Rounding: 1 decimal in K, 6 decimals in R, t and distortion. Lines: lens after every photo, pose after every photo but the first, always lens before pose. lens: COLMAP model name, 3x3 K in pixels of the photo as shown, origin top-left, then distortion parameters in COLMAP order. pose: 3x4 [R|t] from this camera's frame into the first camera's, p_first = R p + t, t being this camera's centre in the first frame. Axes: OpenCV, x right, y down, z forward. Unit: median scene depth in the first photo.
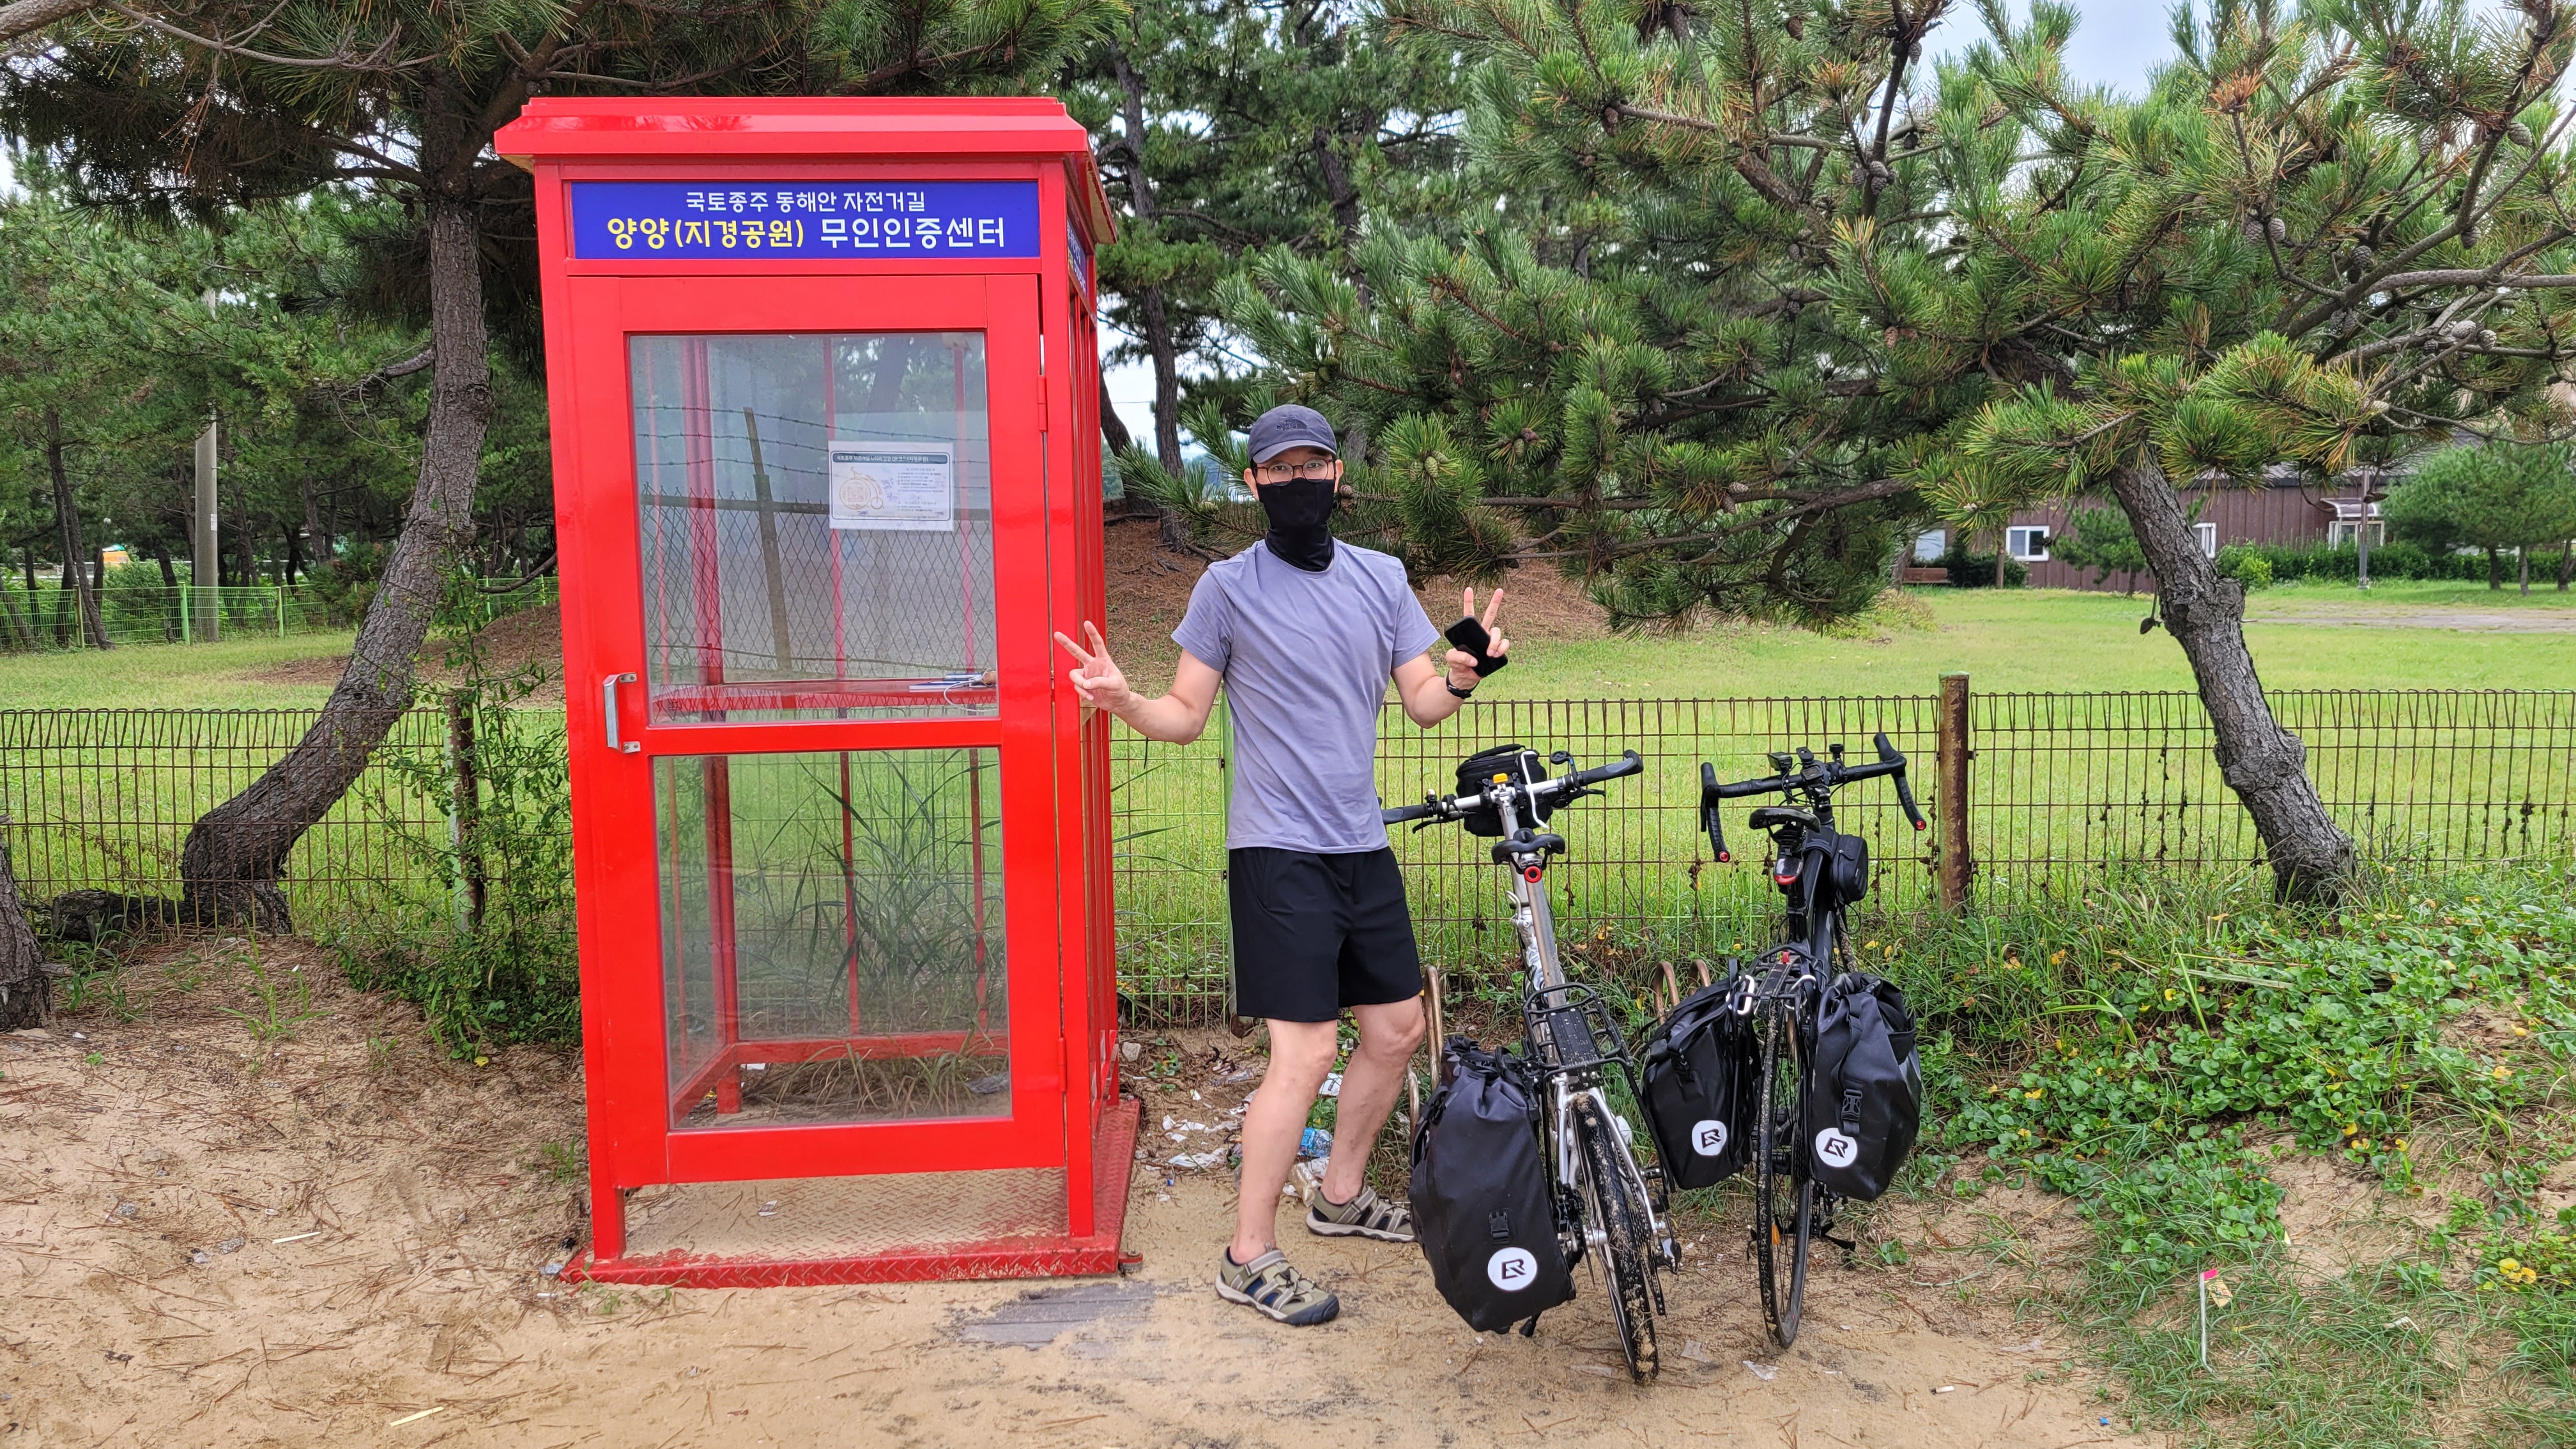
lens RADIAL K [[1955.2, 0, 1310.4], [0, 1955.2, 735.6], [0, 0, 1]] dist [0.068366, -0.046101]
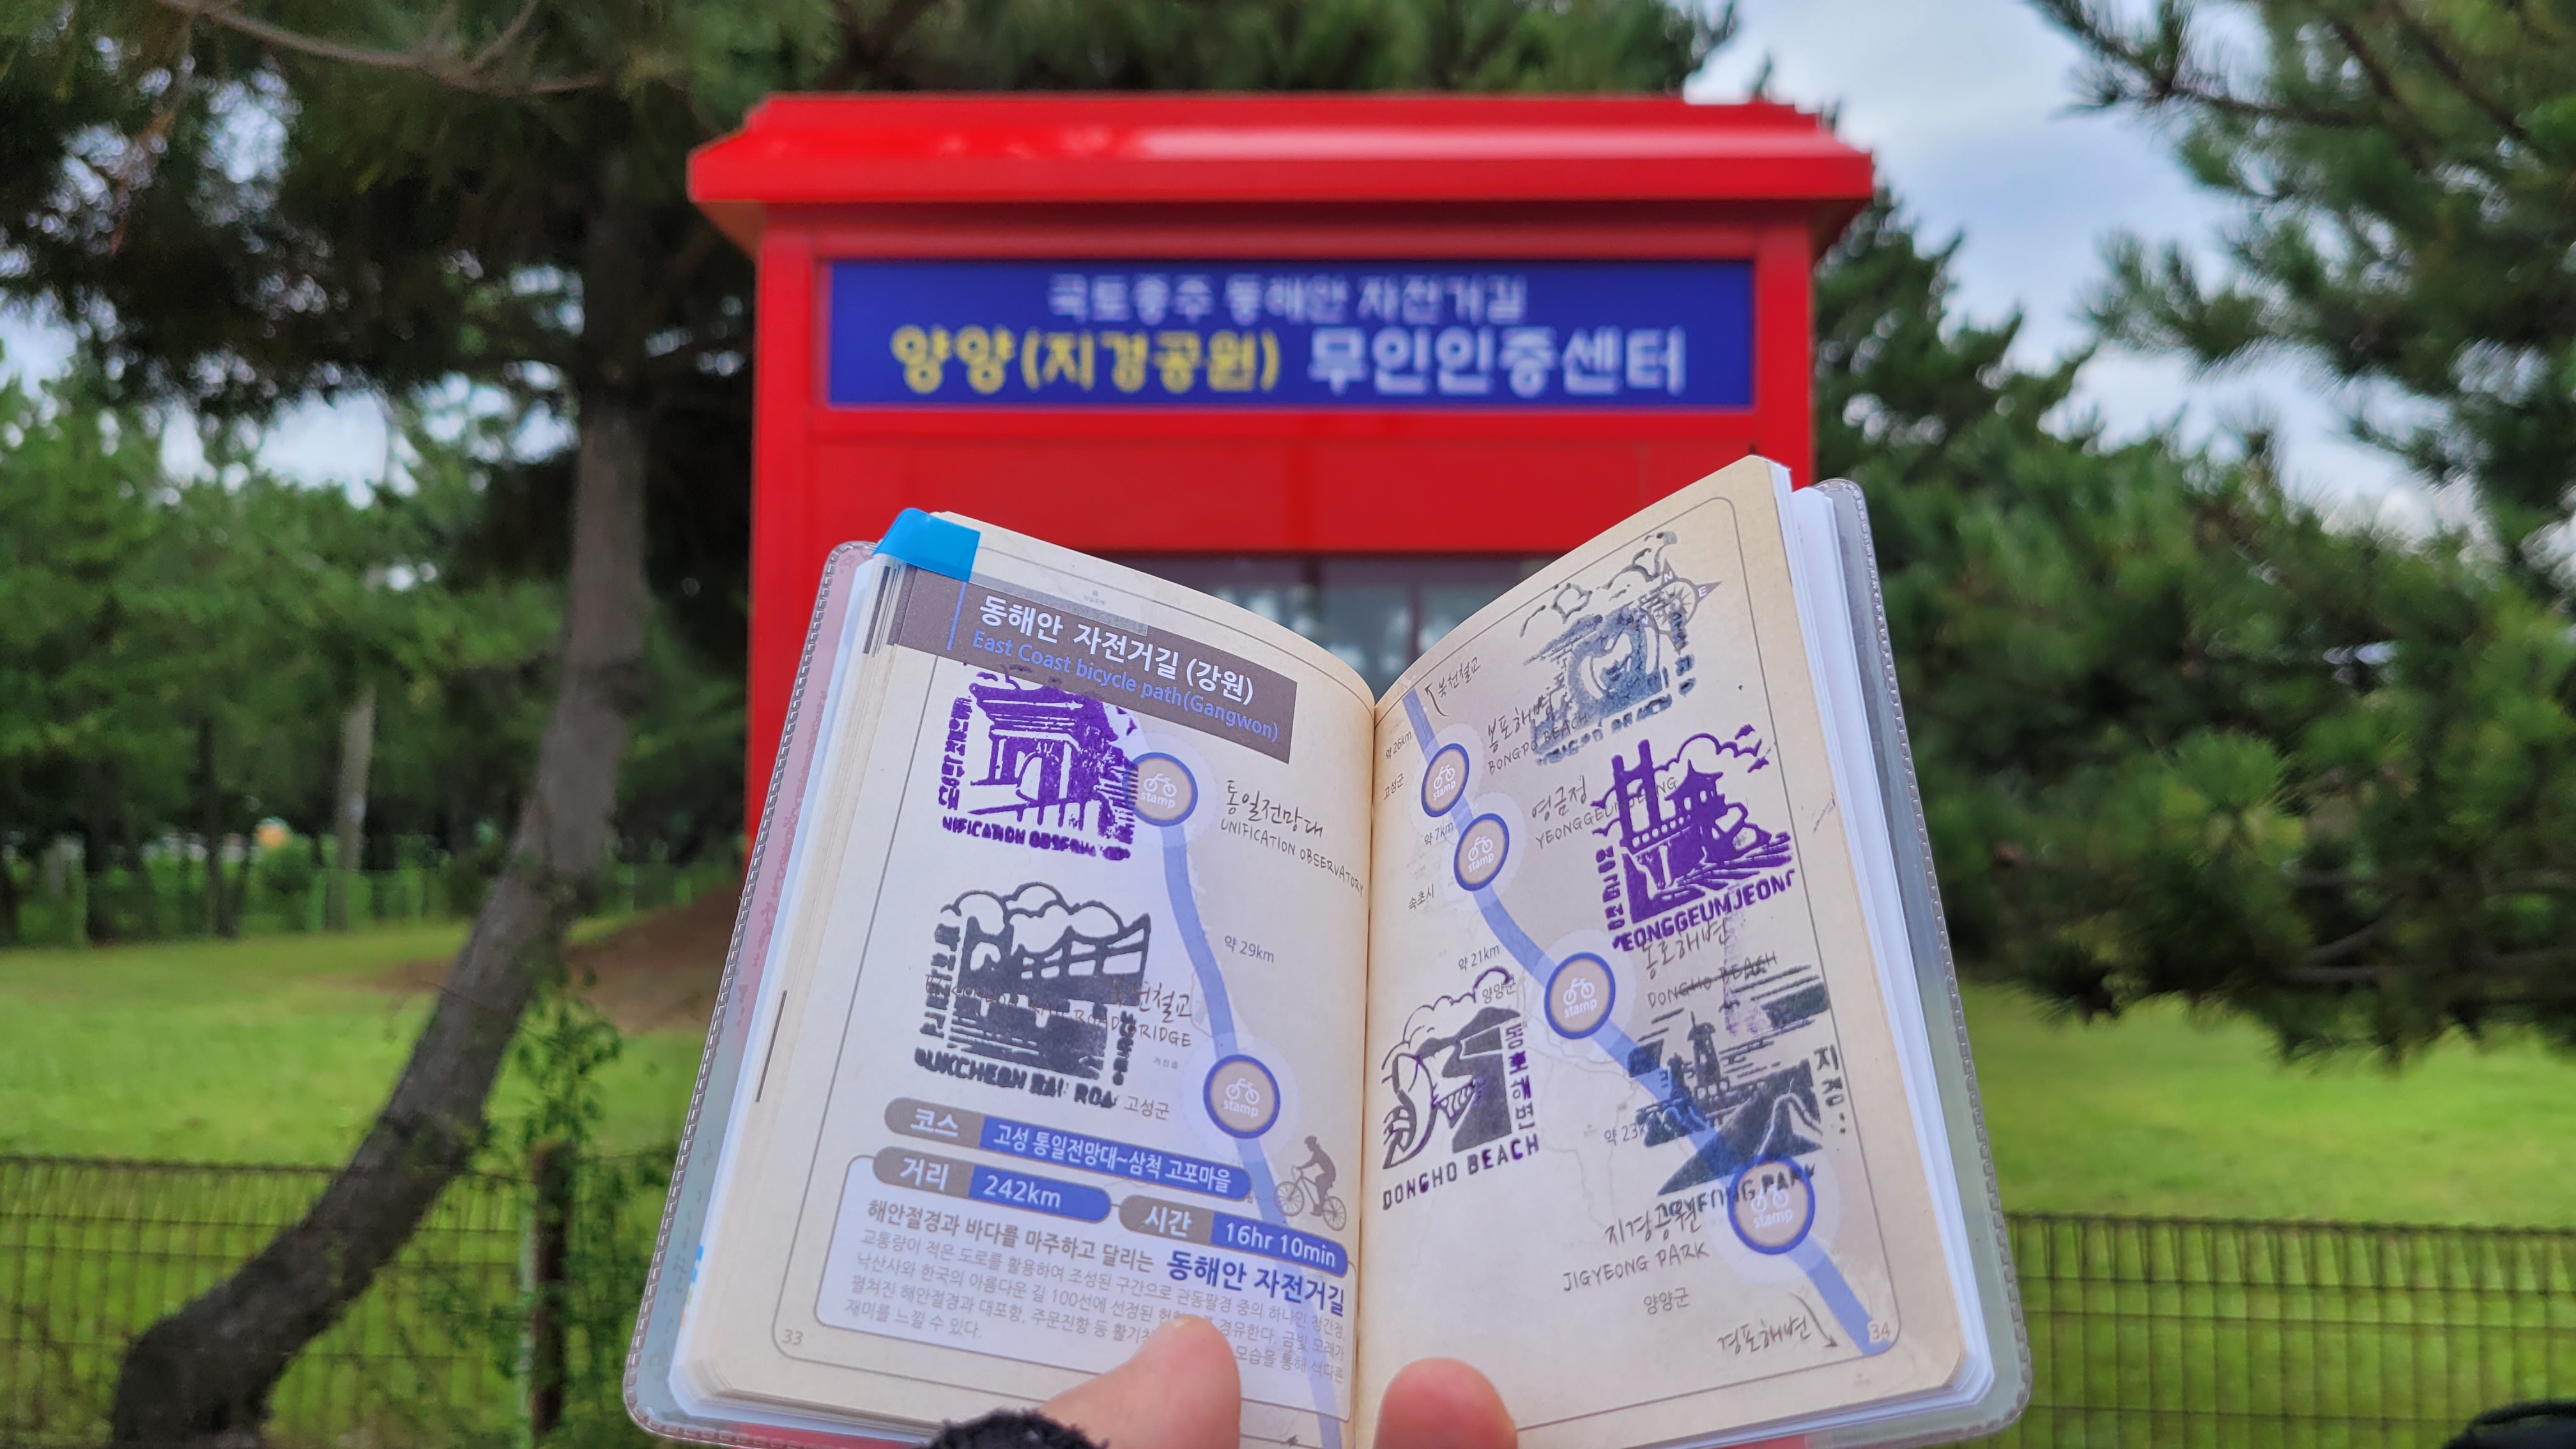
lens RADIAL K [[2003.2, 0, 1288.0], [0, 2003.2, 724.5], [0, 0, 1]] dist [0.006062, -0.005702]
pose [[0.996918, 0.019637, -0.075951, -0.192272], [-0.031086, 0.987793, -0.152641, -0.079570], [0.072026, 0.154531, 0.985359, 0.466735]]
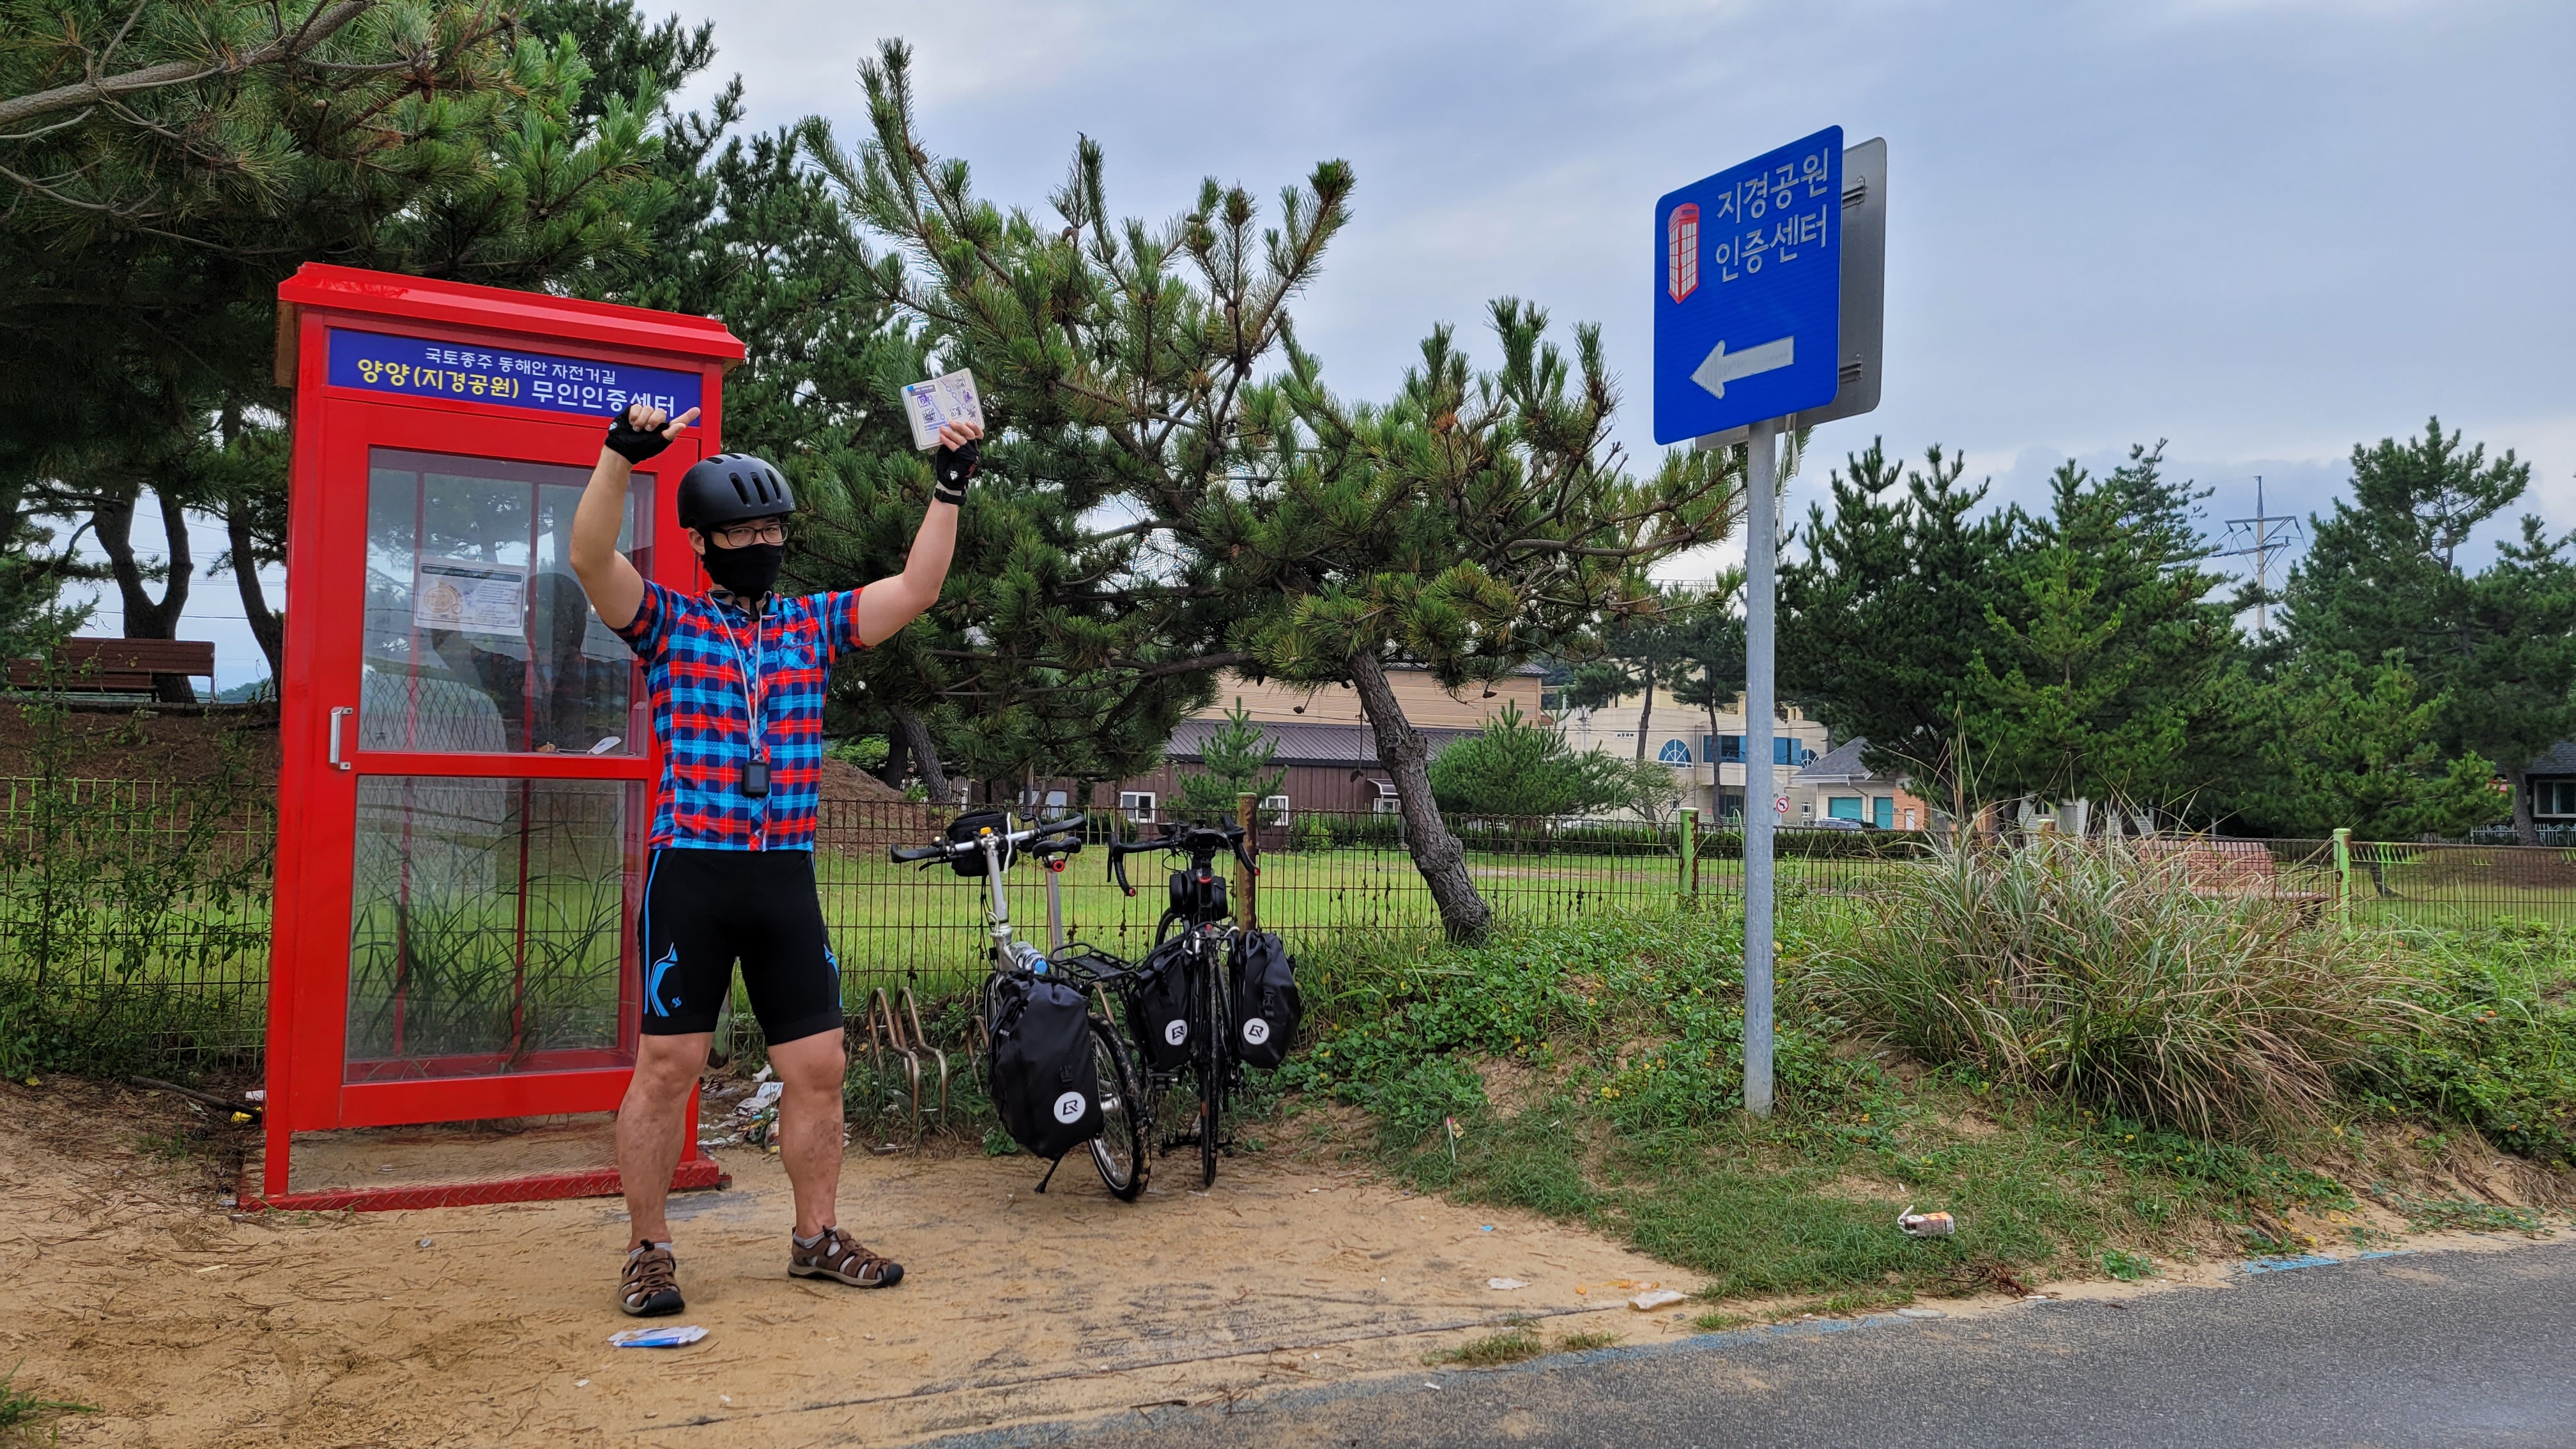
lens RADIAL K [[1972.7, 0, 1313.0], [0, 1972.7, 714.0], [0, 0, 1]] dist [0.086270, -0.003335]
pose [[0.899992, 0.055867, 0.432311, -0.311124], [0.009152, 0.989113, -0.146874, 0.150544], [-0.435809, 0.136142, 0.889683, -0.371512]]
